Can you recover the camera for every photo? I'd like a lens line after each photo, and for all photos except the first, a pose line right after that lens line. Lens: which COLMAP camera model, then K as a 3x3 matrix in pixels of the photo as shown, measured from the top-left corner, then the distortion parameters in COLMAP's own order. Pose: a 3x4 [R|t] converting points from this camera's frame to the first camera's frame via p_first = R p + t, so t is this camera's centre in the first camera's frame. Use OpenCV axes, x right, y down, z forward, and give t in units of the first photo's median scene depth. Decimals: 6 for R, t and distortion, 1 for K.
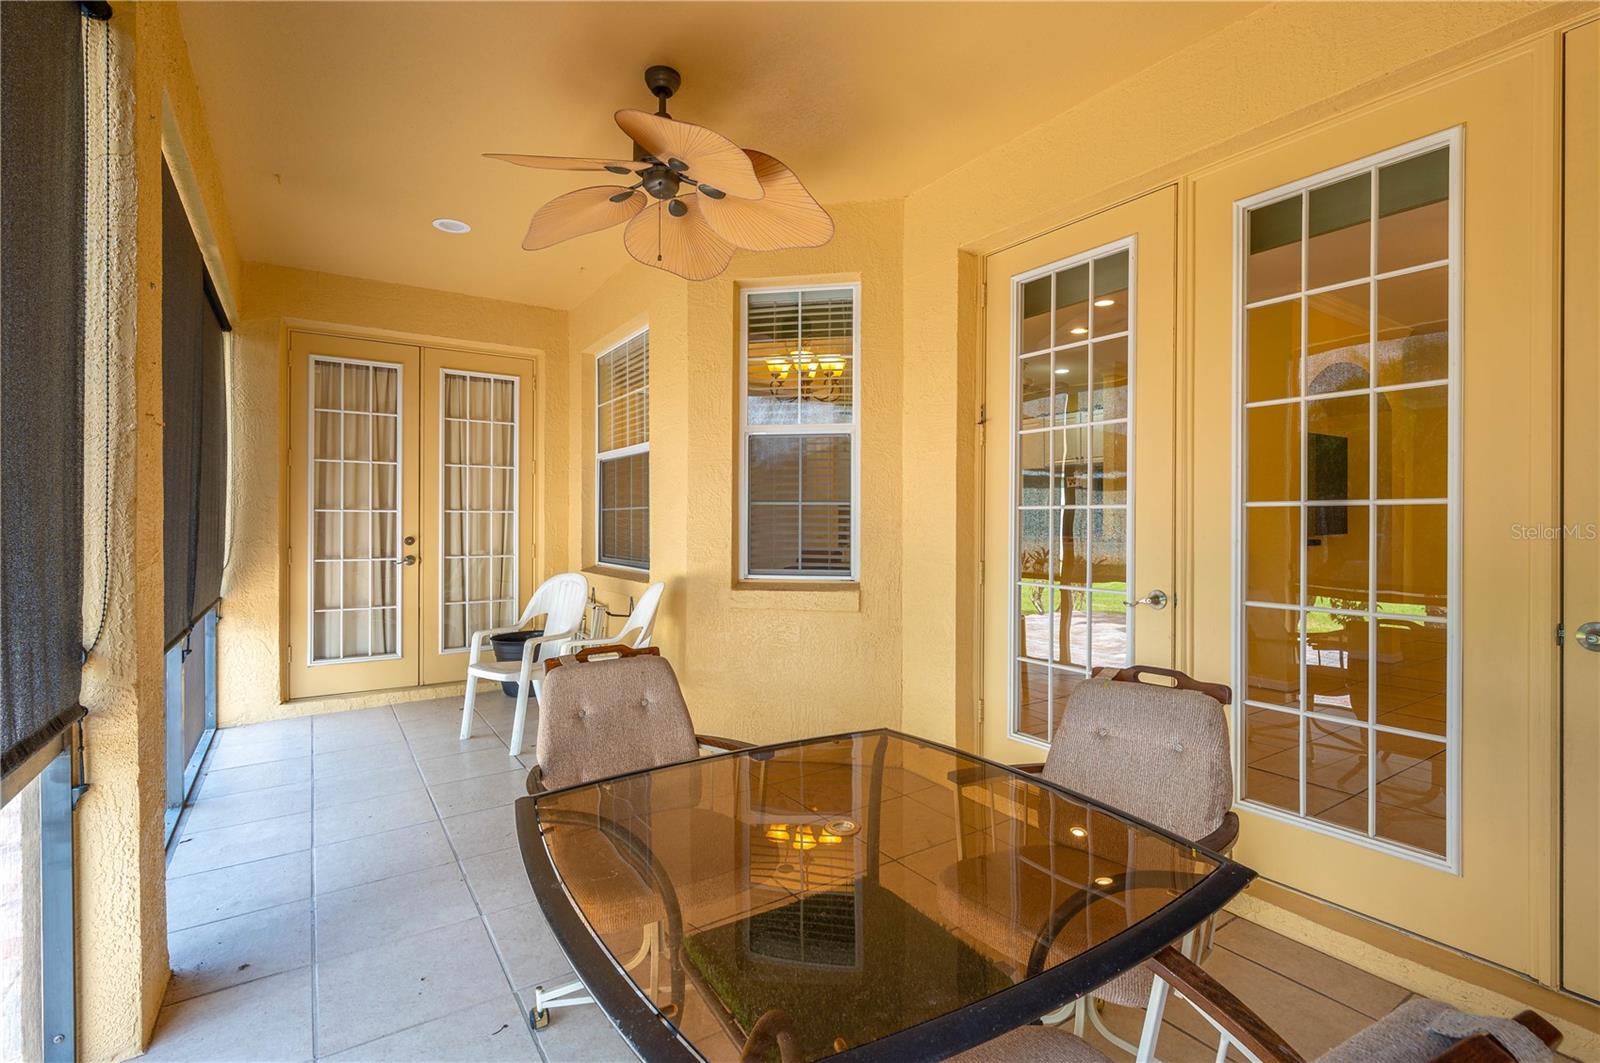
lens RADIAL K [[750.0, 0, 800.0], [0, 750.0, 531.5], [0, 0, 1]] dist [-0.001214, -0.000305]
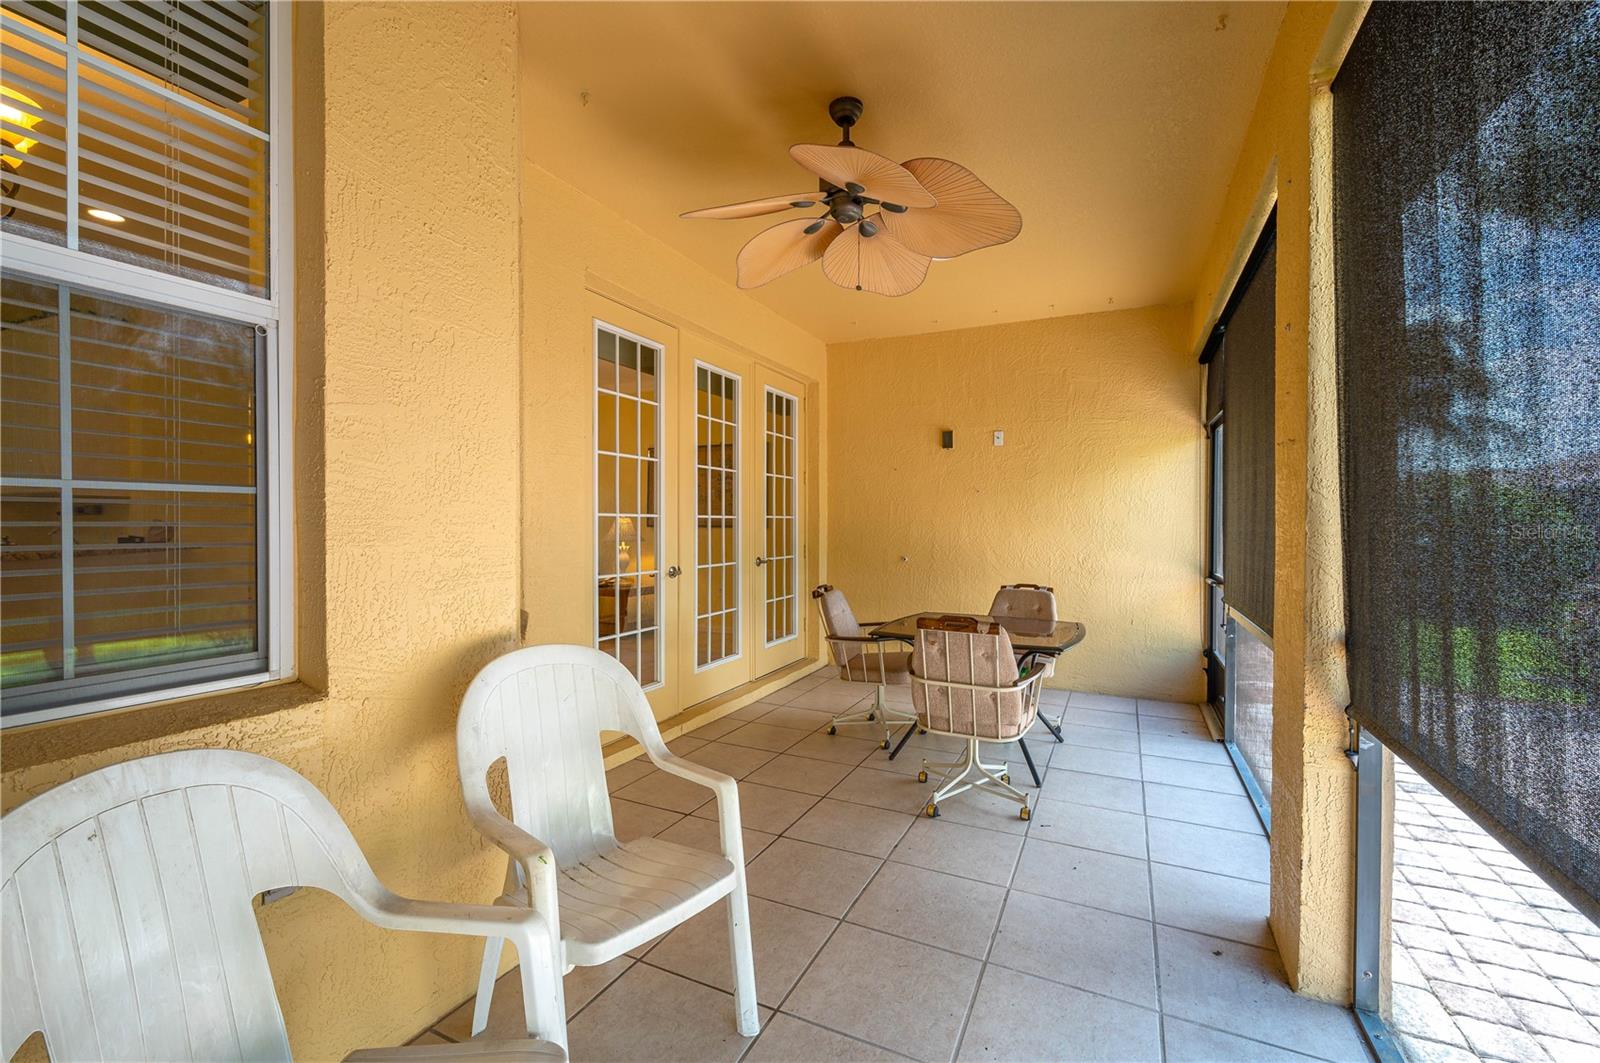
lens RADIAL K [[686.7, 0, 800.0], [0, 686.7, 531.5], [0, 0, 1]] dist [-0.000310, -0.000135]
pose [[-0.514116, -0.015435, 0.857582, -0.985155], [0.003687, 0.999789, 0.020205, -0.031490], [-0.857713, 0.013549, -0.513950, 1.559500]]
